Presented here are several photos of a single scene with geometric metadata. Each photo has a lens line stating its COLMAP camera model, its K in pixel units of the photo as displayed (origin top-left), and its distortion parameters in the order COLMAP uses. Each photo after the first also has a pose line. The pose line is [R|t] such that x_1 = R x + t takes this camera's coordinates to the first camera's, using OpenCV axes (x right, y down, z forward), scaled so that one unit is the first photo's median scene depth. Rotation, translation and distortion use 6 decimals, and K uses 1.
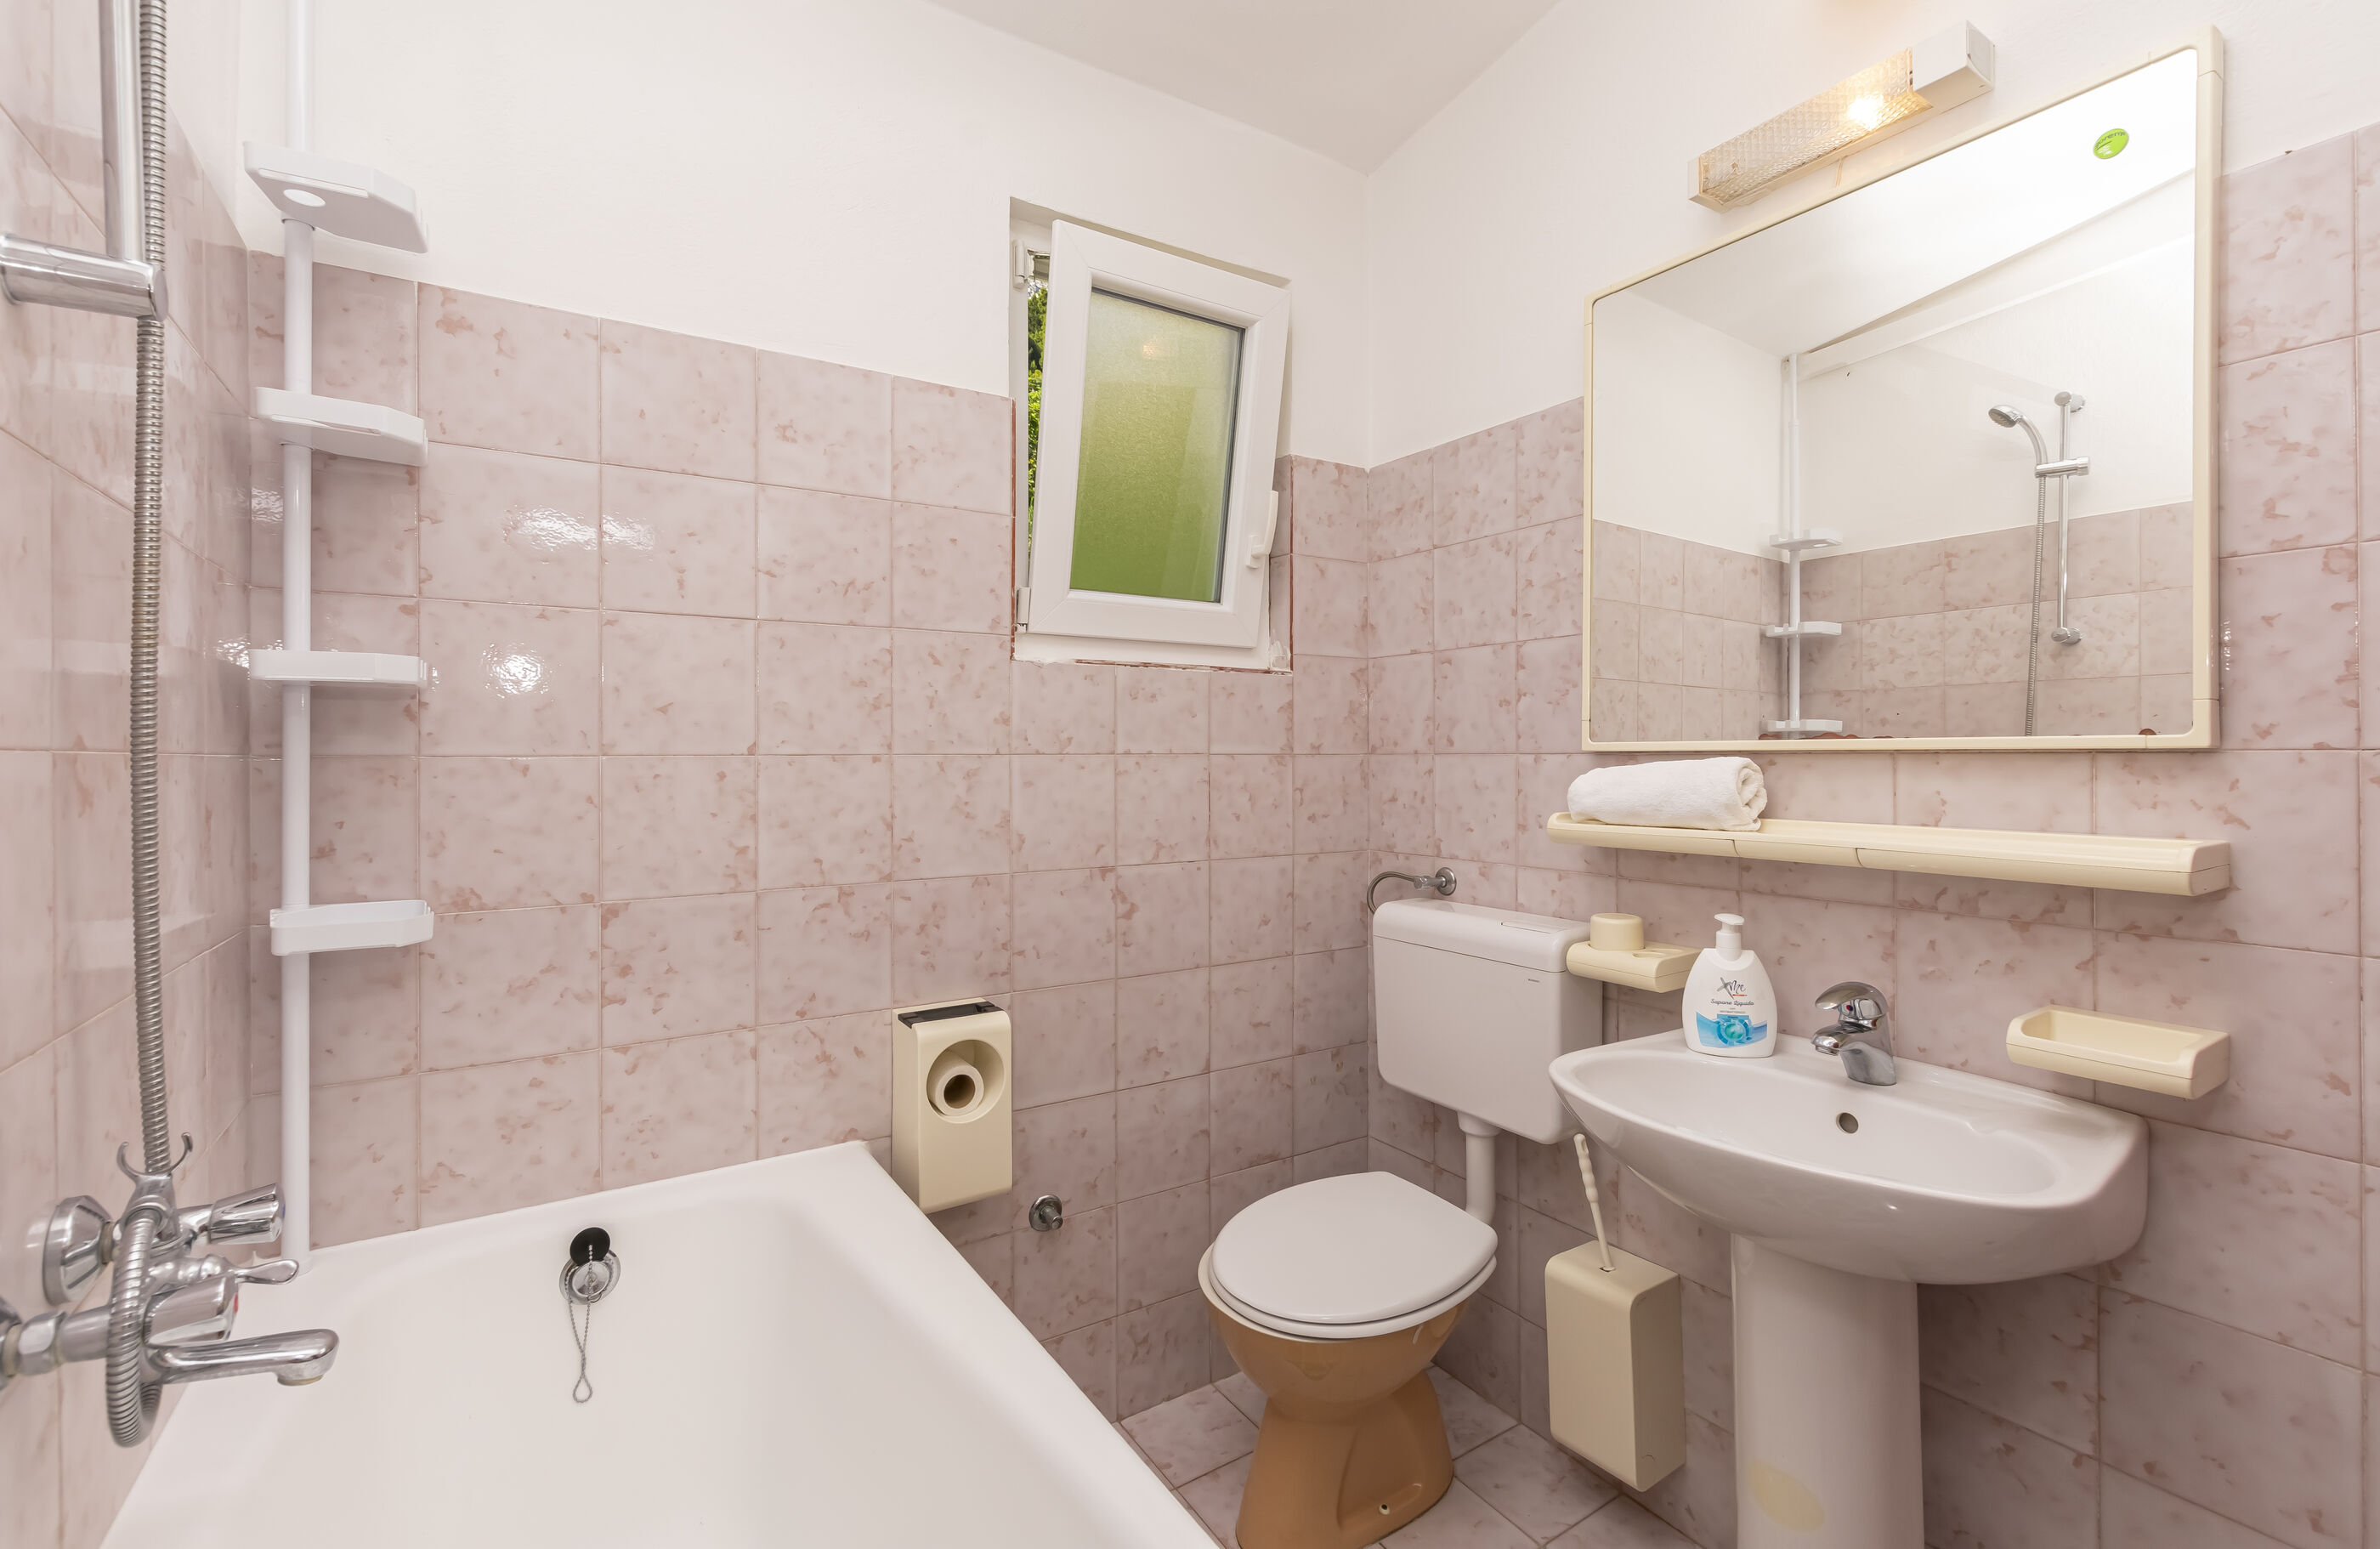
lens RADIAL K [[1059.9, 0, 1192.9], [0, 1059.9, 742.1], [0, 0, 1]] dist [0.027232, 0.000336]
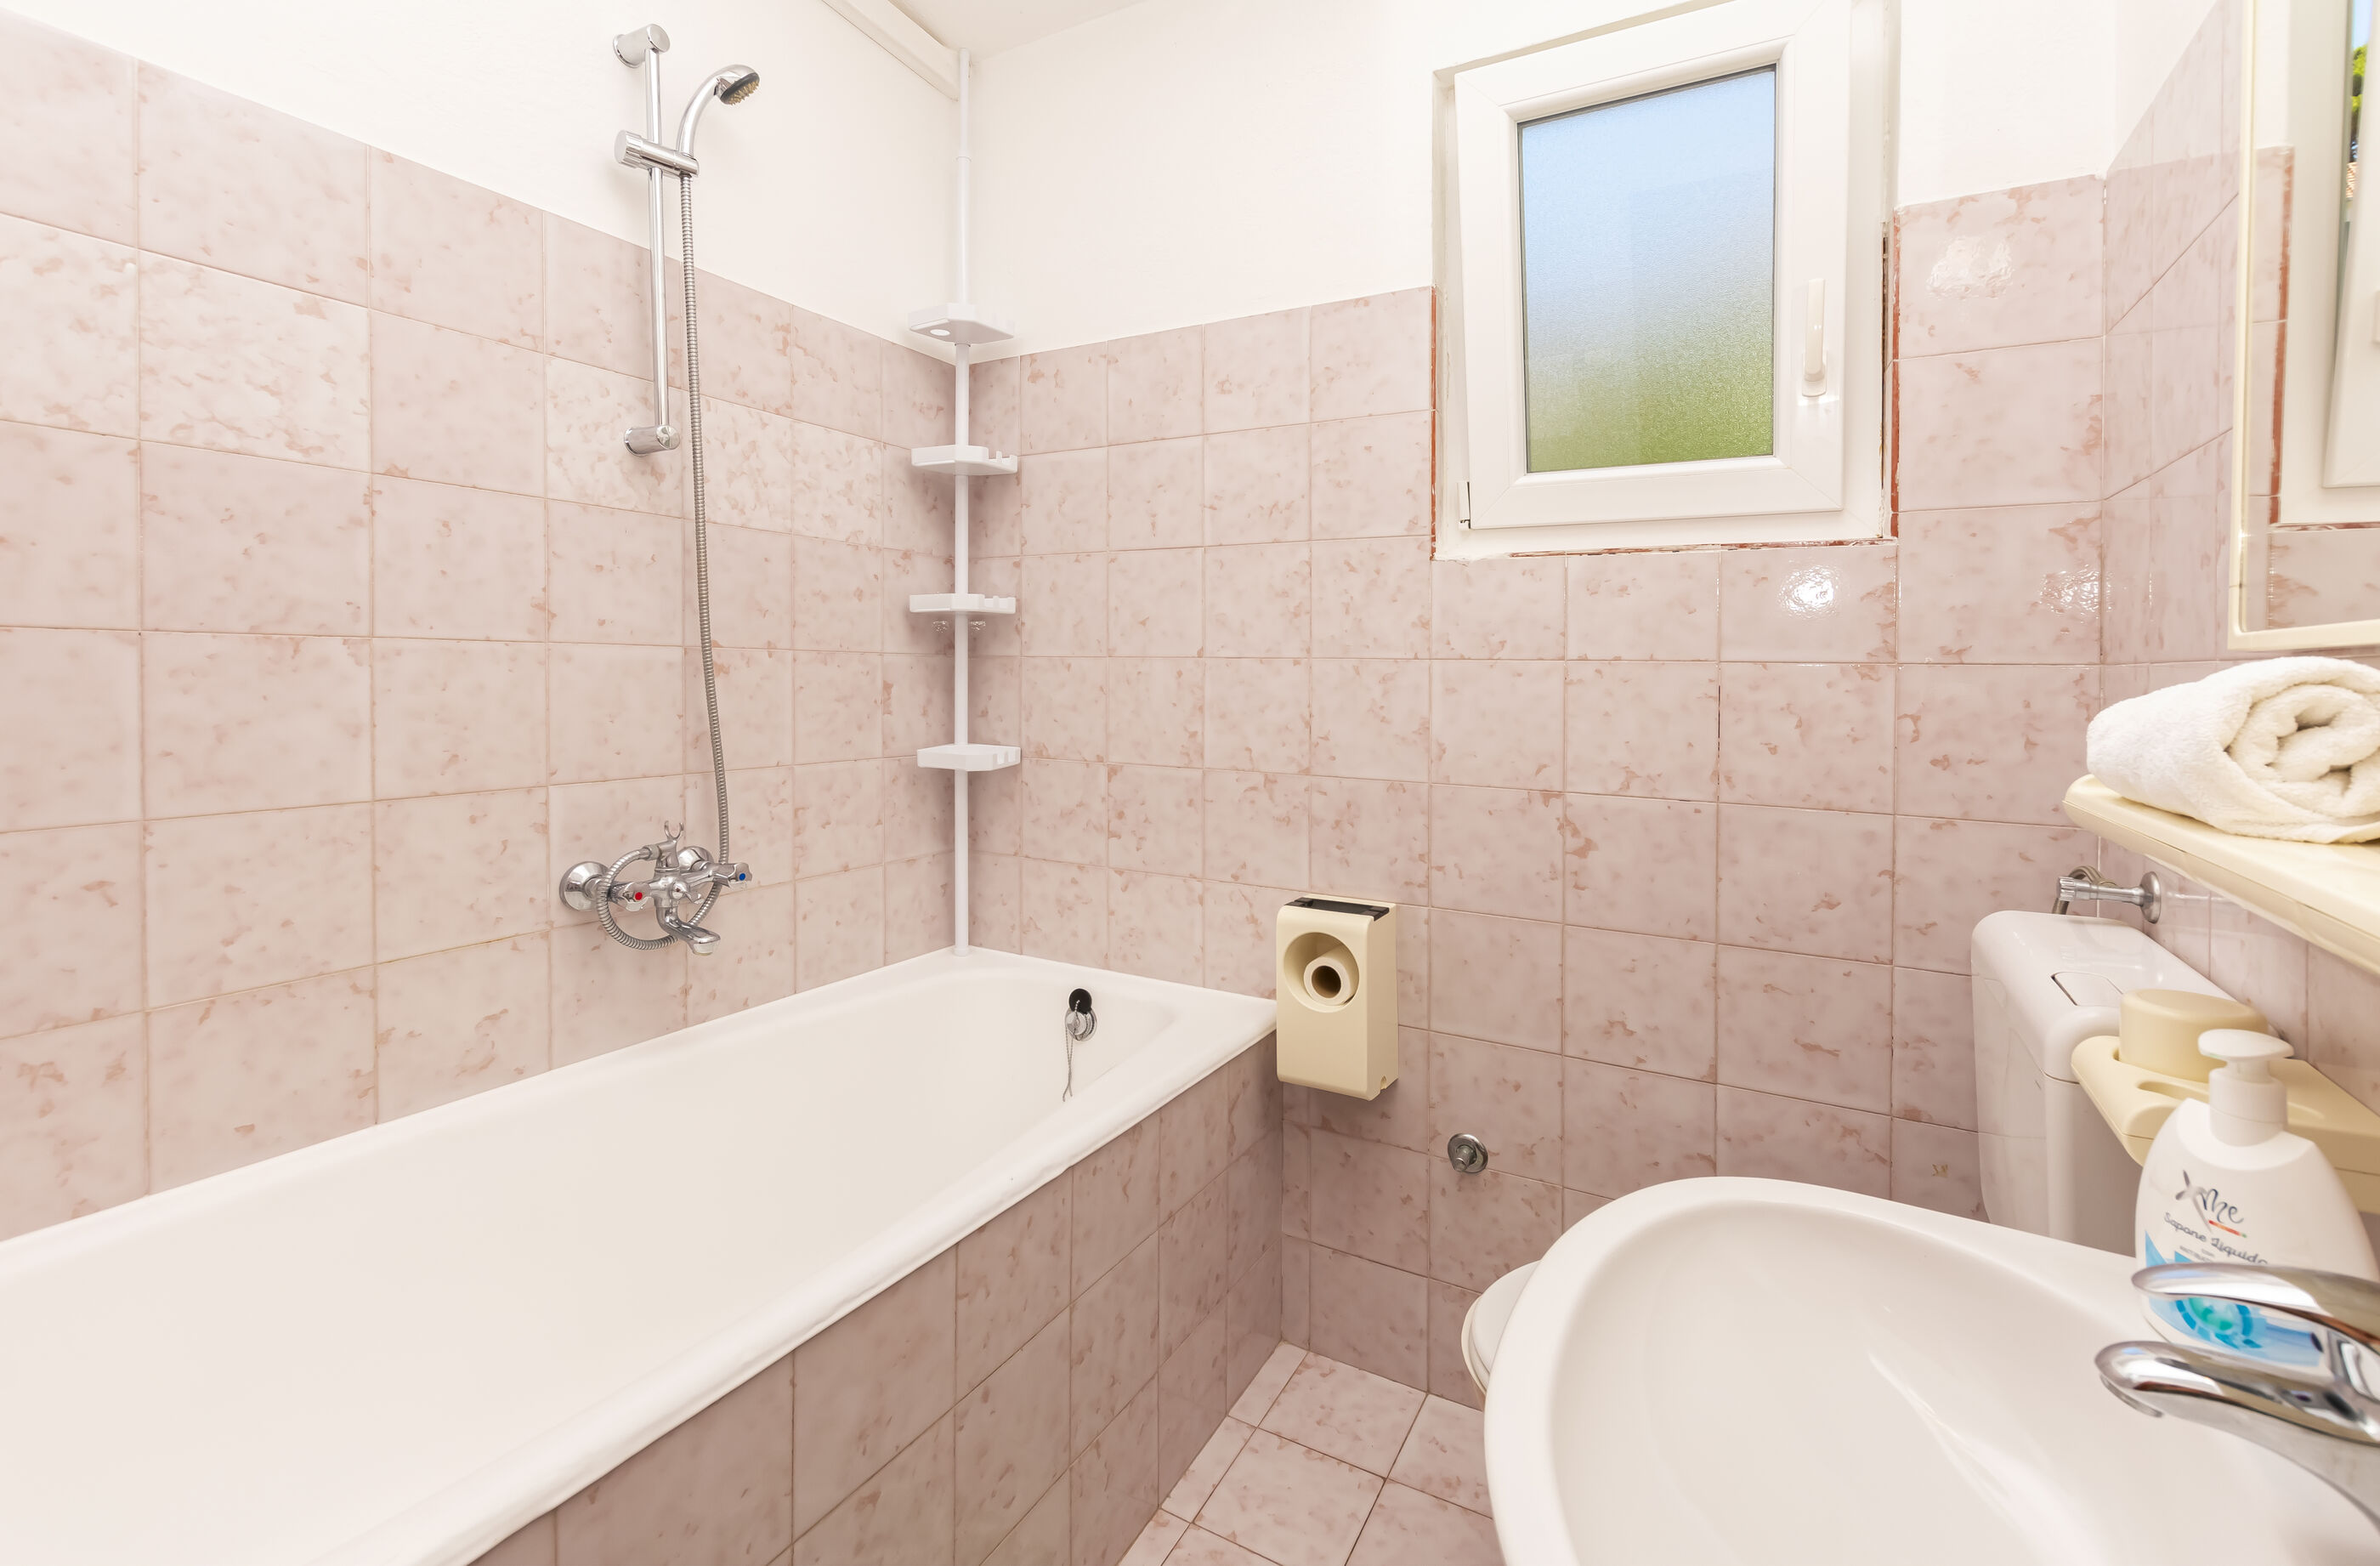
lens RADIAL K [[1051.9, 0, 1194.0], [0, 1051.9, 670.2], [0, 0, 1]] dist [0.022502, 0.000279]
pose [[0.480071, 0.010603, -0.877166, 0.600378], [-0.001835, 0.999937, 0.011082, 0.012215], [0.877228, -0.003711, 0.480060, 0.381830]]
